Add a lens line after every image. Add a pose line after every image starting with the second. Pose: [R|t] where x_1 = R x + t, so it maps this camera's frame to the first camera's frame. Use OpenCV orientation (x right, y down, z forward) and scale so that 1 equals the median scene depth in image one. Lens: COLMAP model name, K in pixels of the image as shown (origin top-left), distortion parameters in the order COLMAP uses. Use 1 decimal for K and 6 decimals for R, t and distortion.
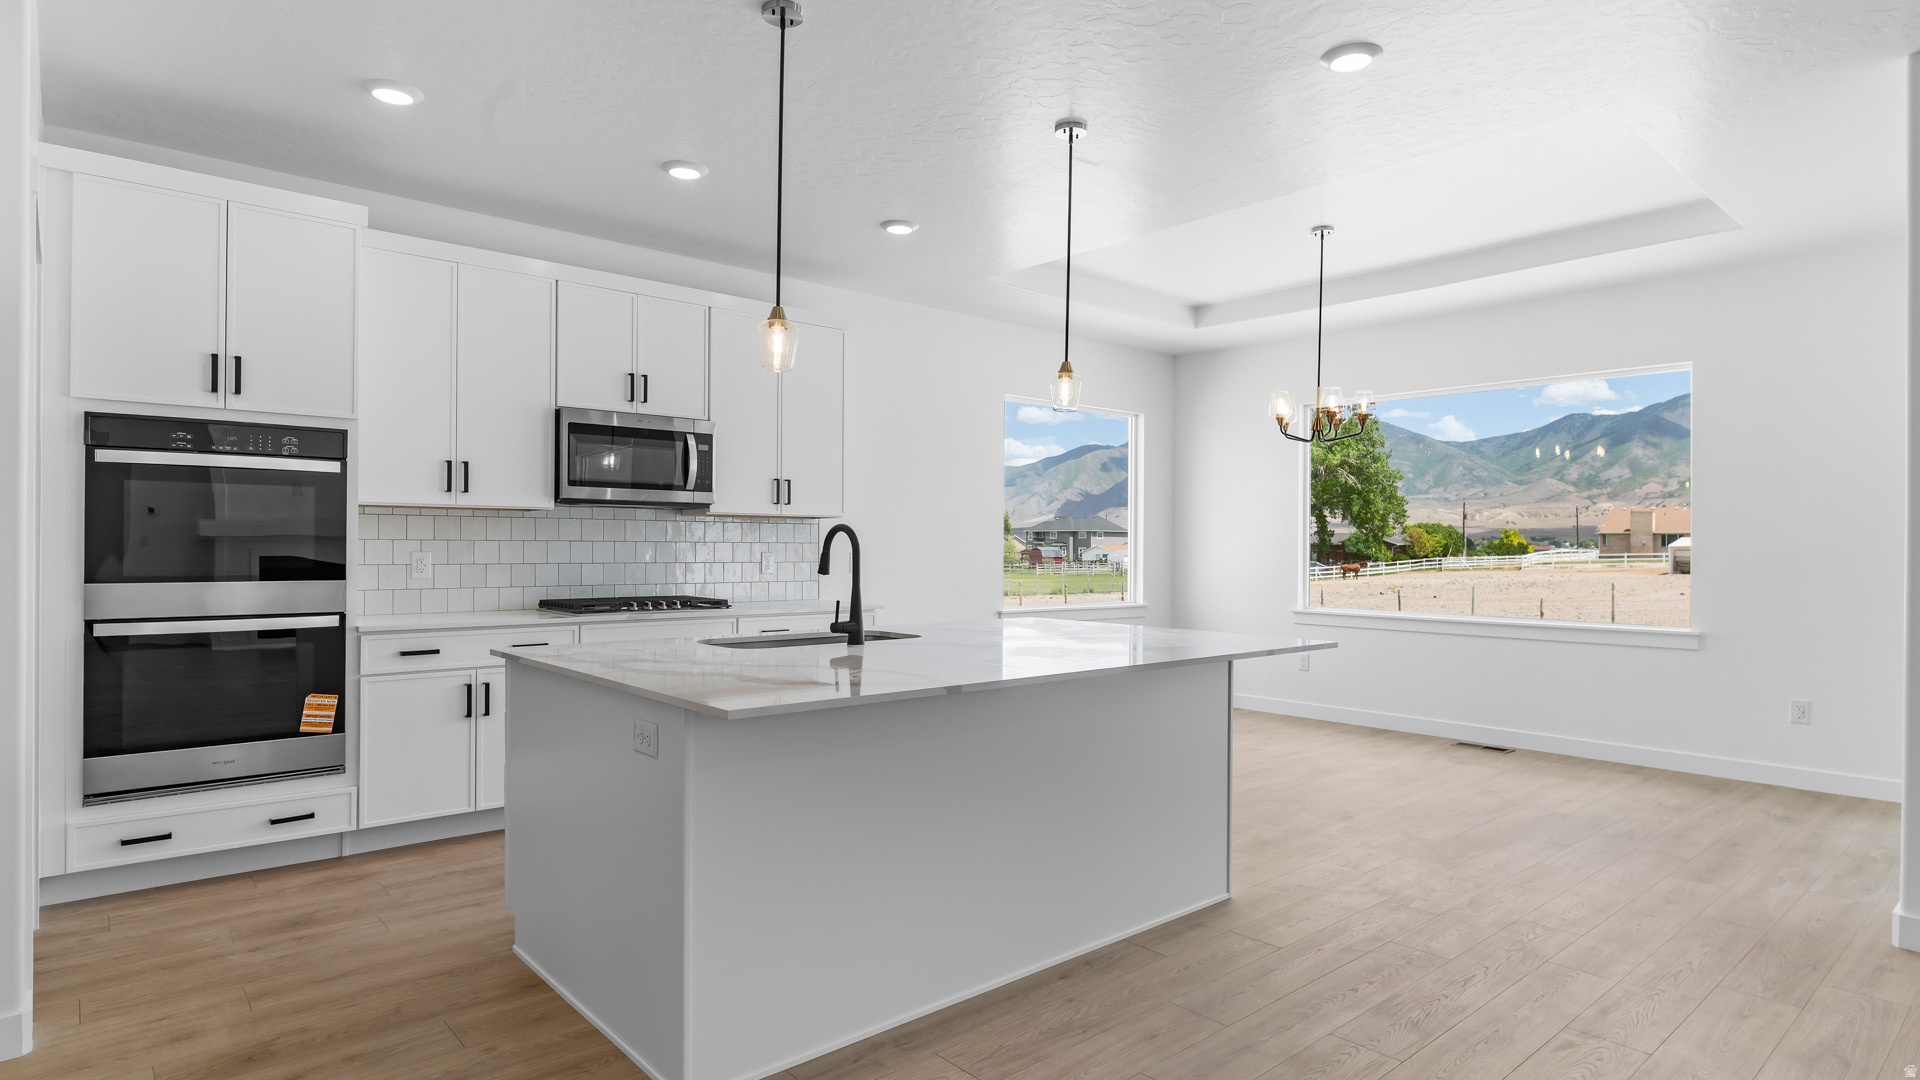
lens RADIAL K [[1034.5, 0, 960.0], [0, 1034.5, 540.0], [0, 0, 1]] dist [0.001281, -0.000352]
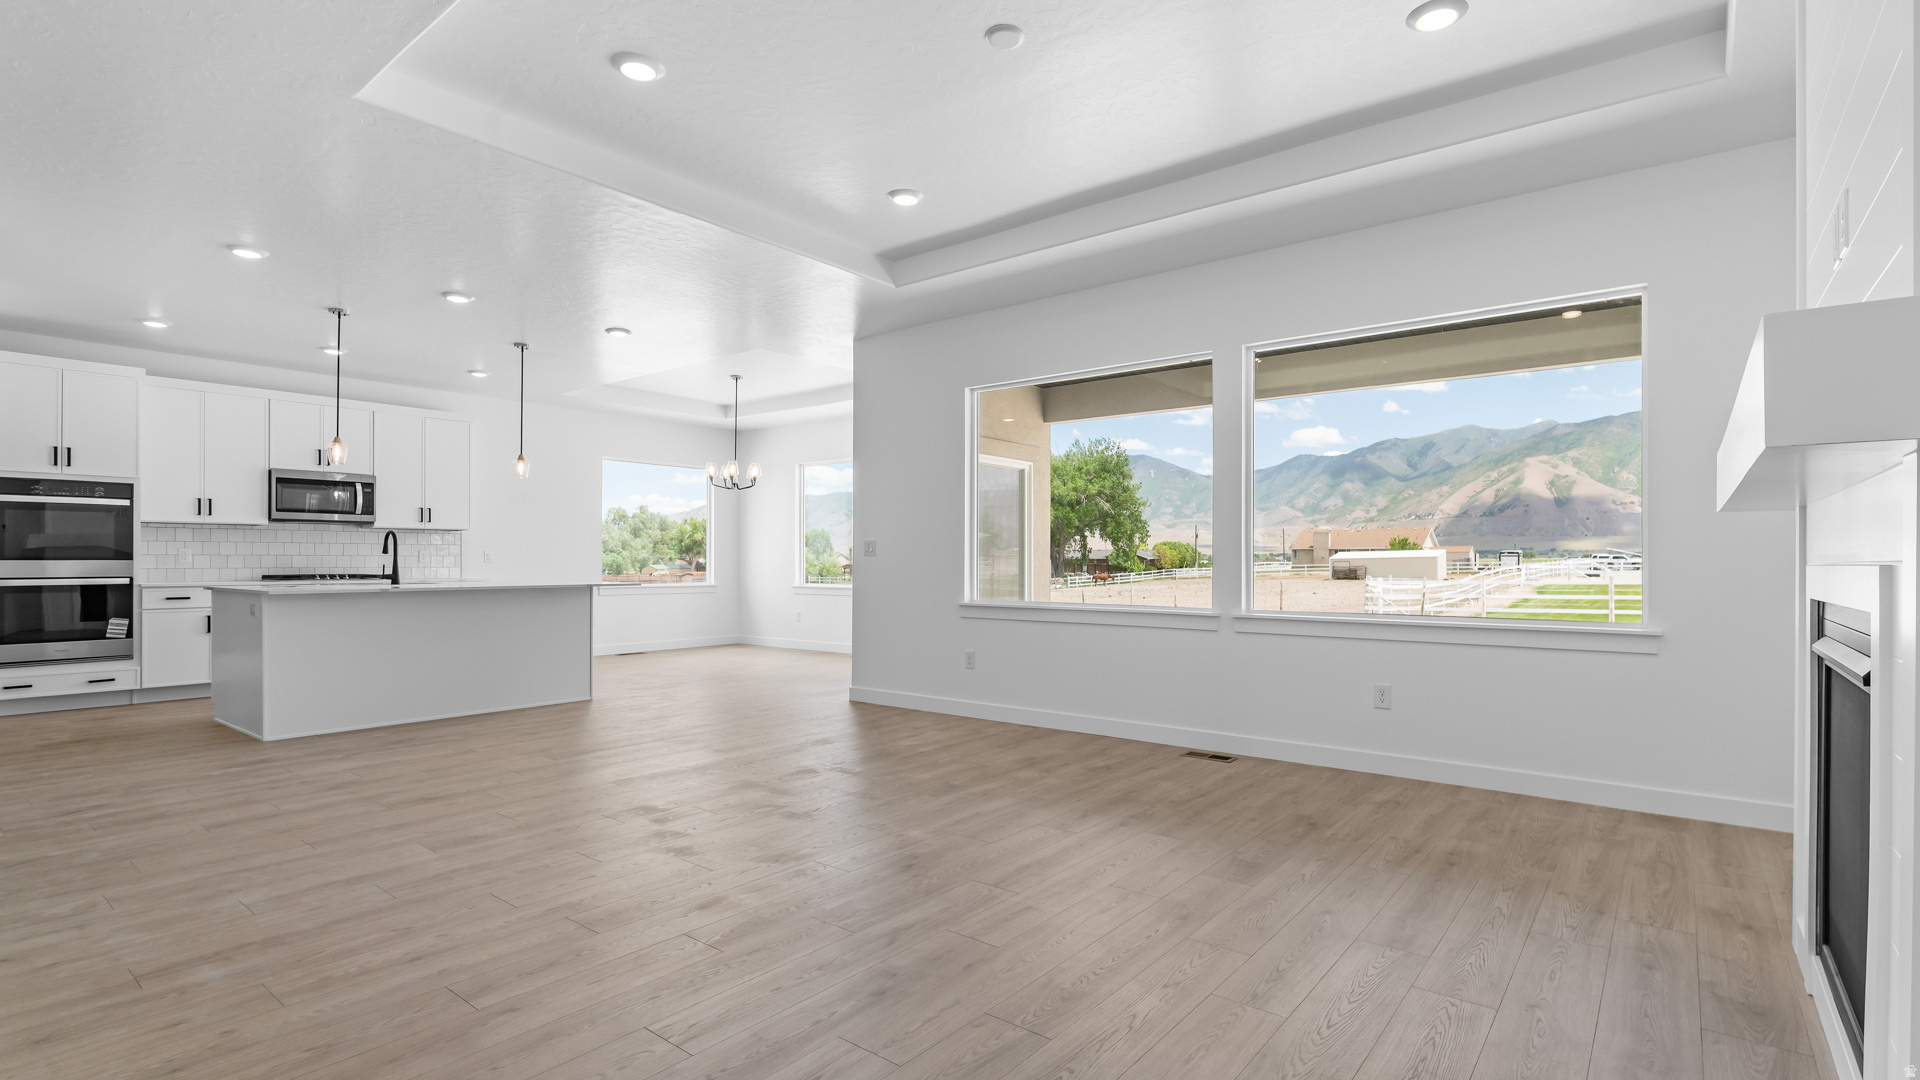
lens RADIAL K [[912.2, 0, 997.9], [0, 912.2, 557.6], [0, 0, 1]] dist [-0.008668, -0.000253]
pose [[0.980477, -0.004922, 0.196571, 0.550001], [0.004909, 0.999988, 0.000552, 0.033681], [-0.196571, 0.000424, 0.980489, -0.815197]]
